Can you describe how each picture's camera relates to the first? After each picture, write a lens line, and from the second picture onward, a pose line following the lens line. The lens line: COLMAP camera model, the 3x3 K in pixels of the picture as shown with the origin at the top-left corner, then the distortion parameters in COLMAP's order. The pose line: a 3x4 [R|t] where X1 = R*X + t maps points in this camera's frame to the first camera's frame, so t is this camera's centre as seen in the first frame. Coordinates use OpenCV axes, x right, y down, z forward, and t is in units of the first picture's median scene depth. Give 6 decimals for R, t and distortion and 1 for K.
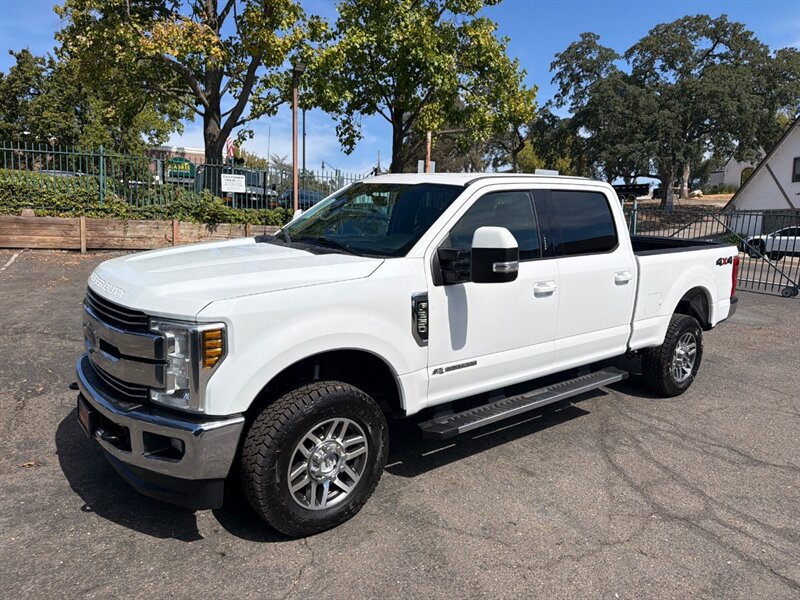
lens RADIAL K [[568.0, 0, 405.0], [0, 568.0, 298.9], [0, 0, 1]] dist [0.040497, -0.056025]
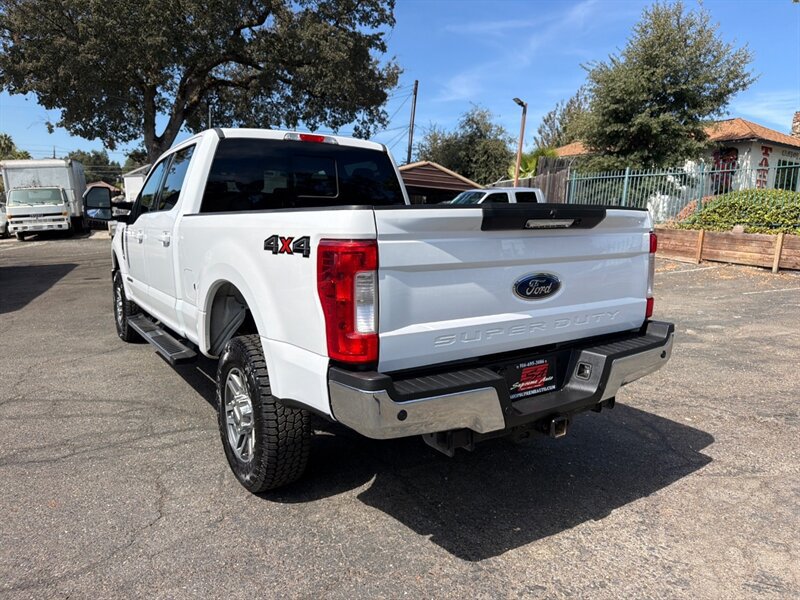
lens RADIAL K [[568.0, 0, 405.0], [0, 568.0, 298.9], [0, 0, 1]] dist [0.040497, -0.056025]
pose [[-0.092232, 0.105196, -0.990165, 1.127327], [-0.182703, 0.975733, 0.120681, -0.110406], [0.978832, 0.192037, -0.070774, 1.324573]]
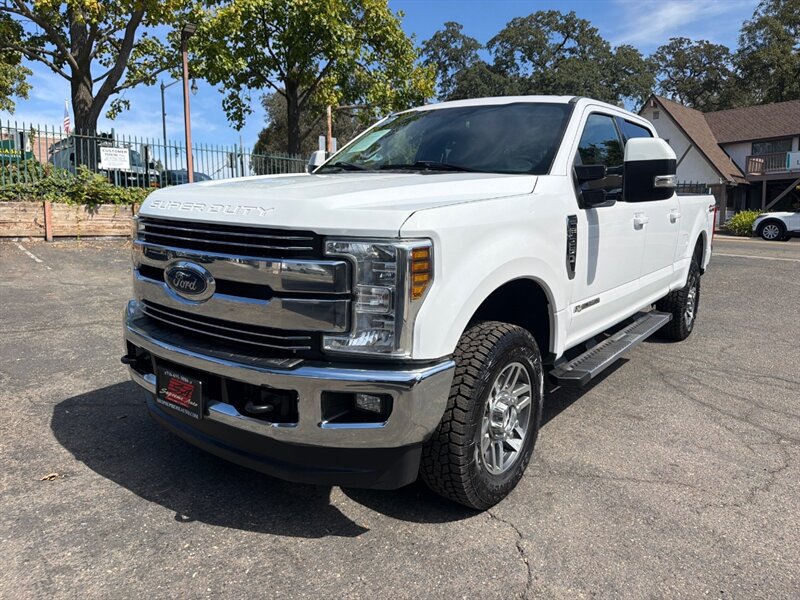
lens RADIAL K [[573.6, 0, 405.9], [0, 573.6, 296.9], [0, 0, 1]] dist [-0.000361, -0.005121]
pose [[0.969153, -0.057498, 0.239658, -0.284658], [0.055290, 0.998343, 0.015932, 0.056655], [-0.240177, -0.002190, 0.970727, 0.141330]]
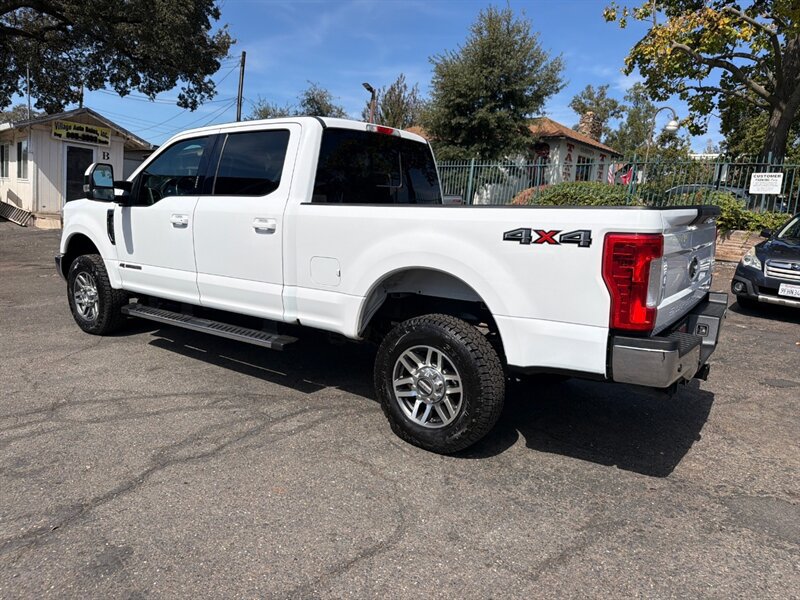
lens RADIAL K [[566.6, 0, 400.0], [0, 566.6, 300.0], [0, 0, 1]] dist [0.055585, -0.080081]
pose [[0.249990, 0.140243, -0.958038, 1.177209], [-0.189507, 0.977405, 0.093629, -0.042651], [0.949522, 0.158149, 0.270919, 0.903106]]
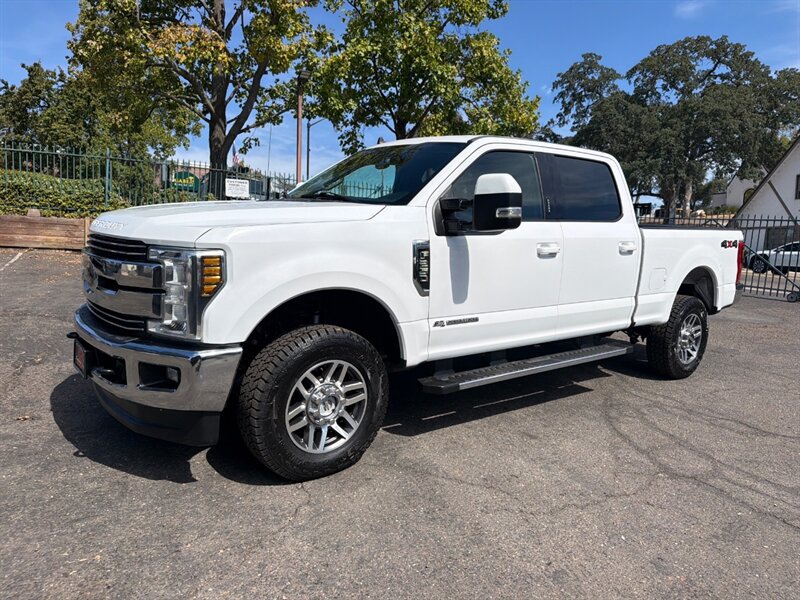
lens RADIAL K [[566.6, 0, 400.0], [0, 566.6, 300.0], [0, 0, 1]] dist [0.055585, -0.080081]
pose [[0.999884, 0.010477, -0.011056, 0.000390], [-0.010865, 0.999309, -0.035557, 0.085000], [0.010676, 0.035673, 0.999307, 0.010336]]
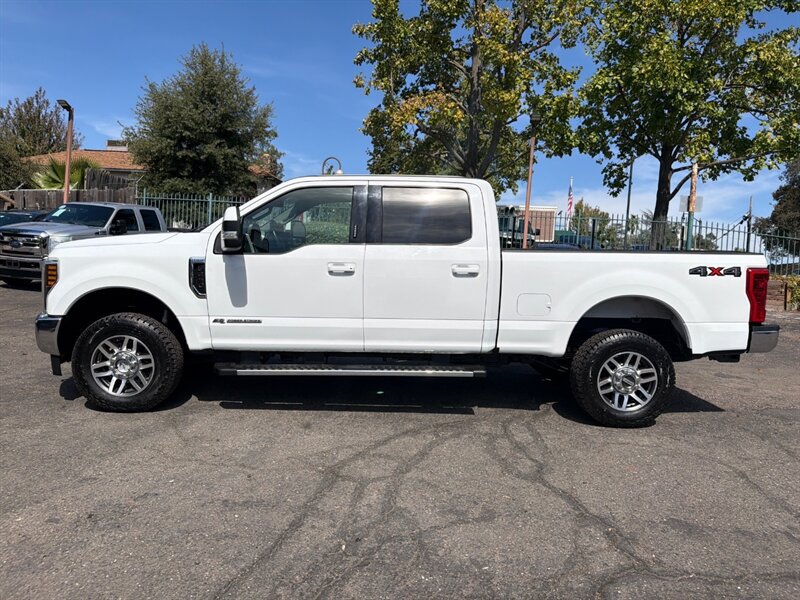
lens RADIAL K [[566.6, 0, 400.0], [0, 566.6, 300.0], [0, 0, 1]] dist [0.055585, -0.080081]
pose [[0.791690, 0.047878, -0.609044, 0.823960], [-0.108527, 0.992090, -0.063084, 0.081976], [0.601206, 0.116041, 0.790624, 0.145131]]
